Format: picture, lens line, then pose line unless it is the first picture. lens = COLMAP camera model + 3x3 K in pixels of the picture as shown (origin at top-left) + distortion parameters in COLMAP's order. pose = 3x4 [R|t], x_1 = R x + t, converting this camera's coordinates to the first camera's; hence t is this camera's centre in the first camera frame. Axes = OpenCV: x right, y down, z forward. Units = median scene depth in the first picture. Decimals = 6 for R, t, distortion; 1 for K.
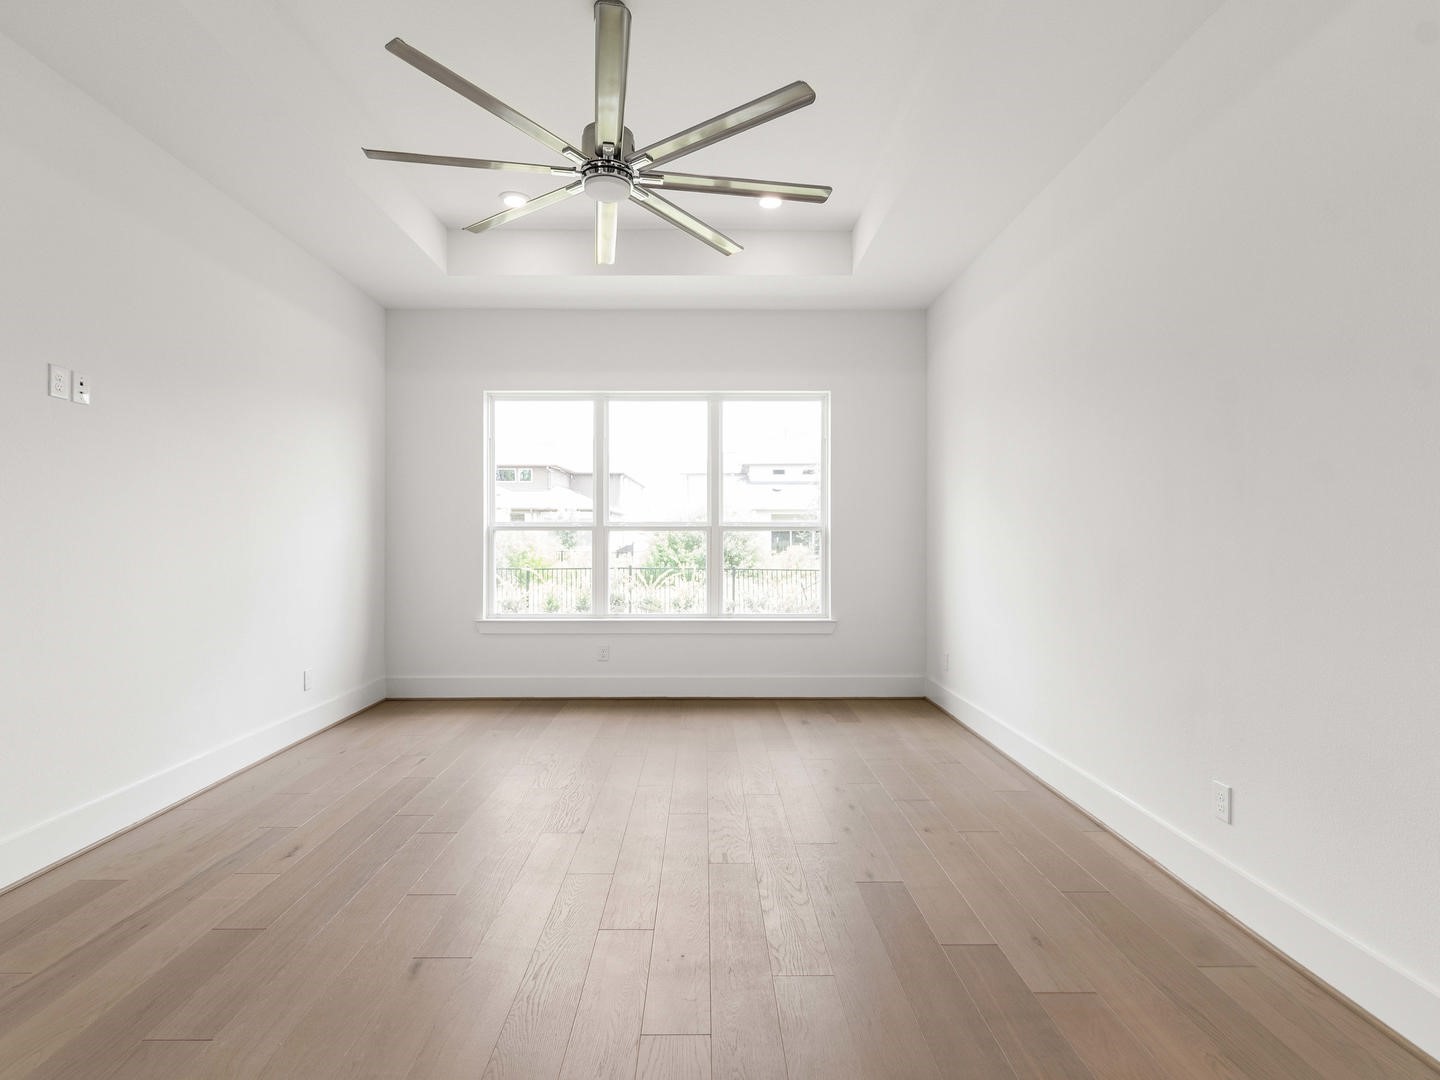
lens RADIAL K [[729.1, 0, 714.8], [0, 729.1, 539.8], [0, 0, 1]] dist [-0.000367, -0.000164]
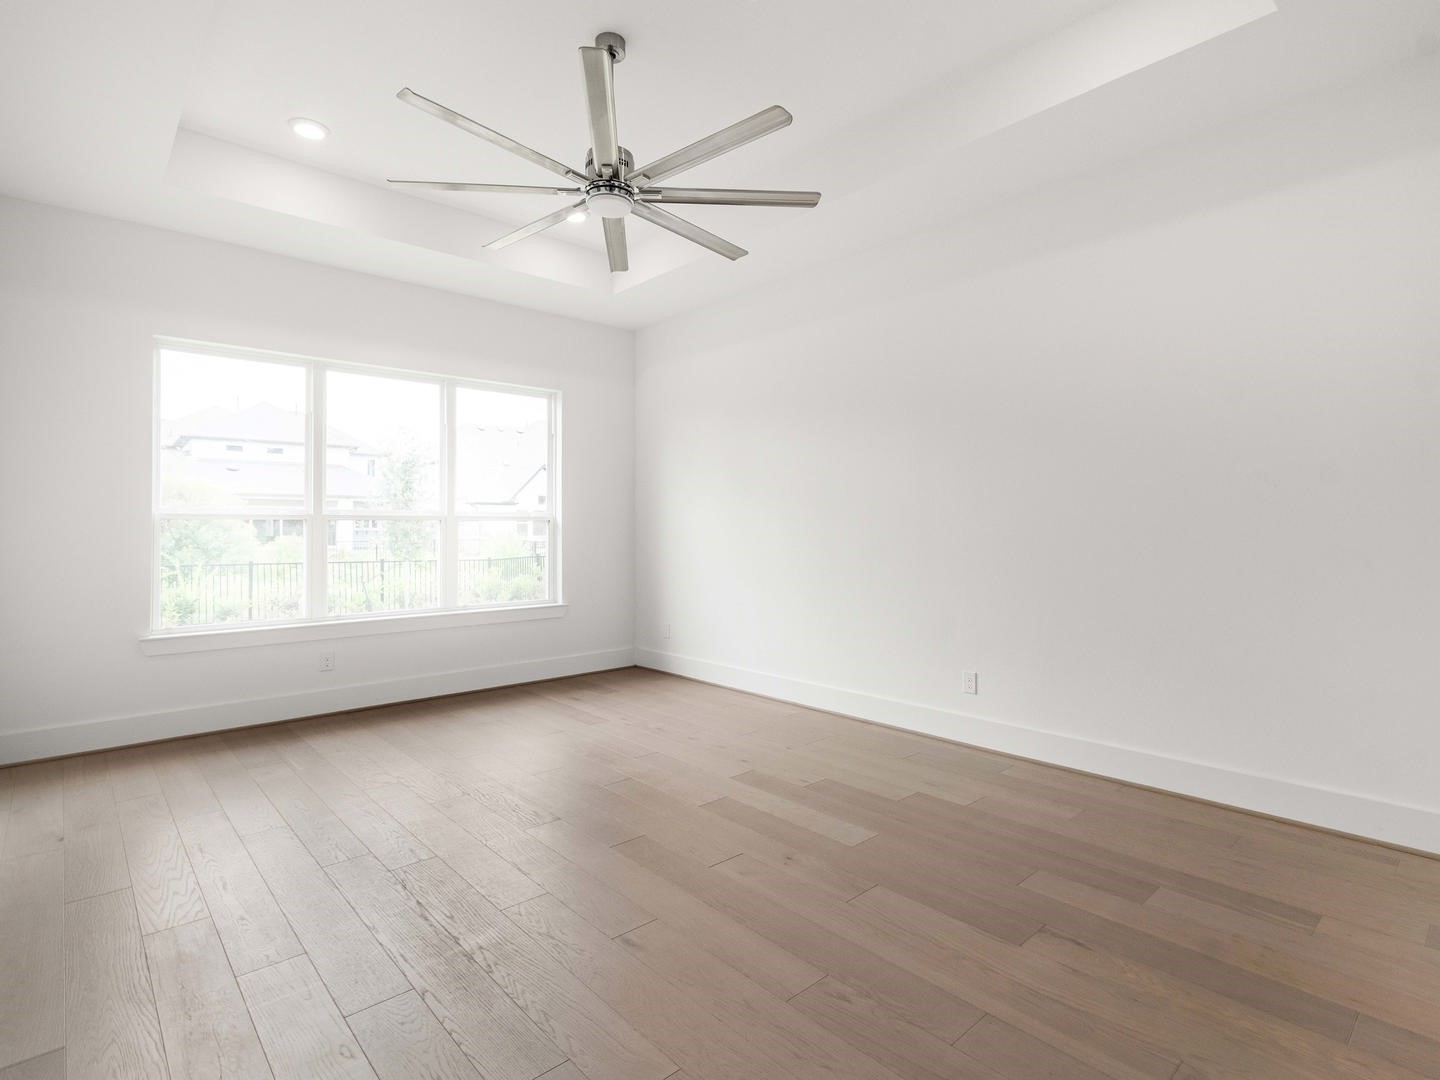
lens RADIAL K [[718.3, 0, 718.9], [0, 718.3, 529.9], [0, 0, 1]] dist [0.000014, -0.000036]
pose [[0.748188, -0.003419, 0.663478, -0.366714], [0.001628, 0.999993, 0.003318, -0.003608], [-0.663485, -0.001402, 0.748188, 0.052467]]
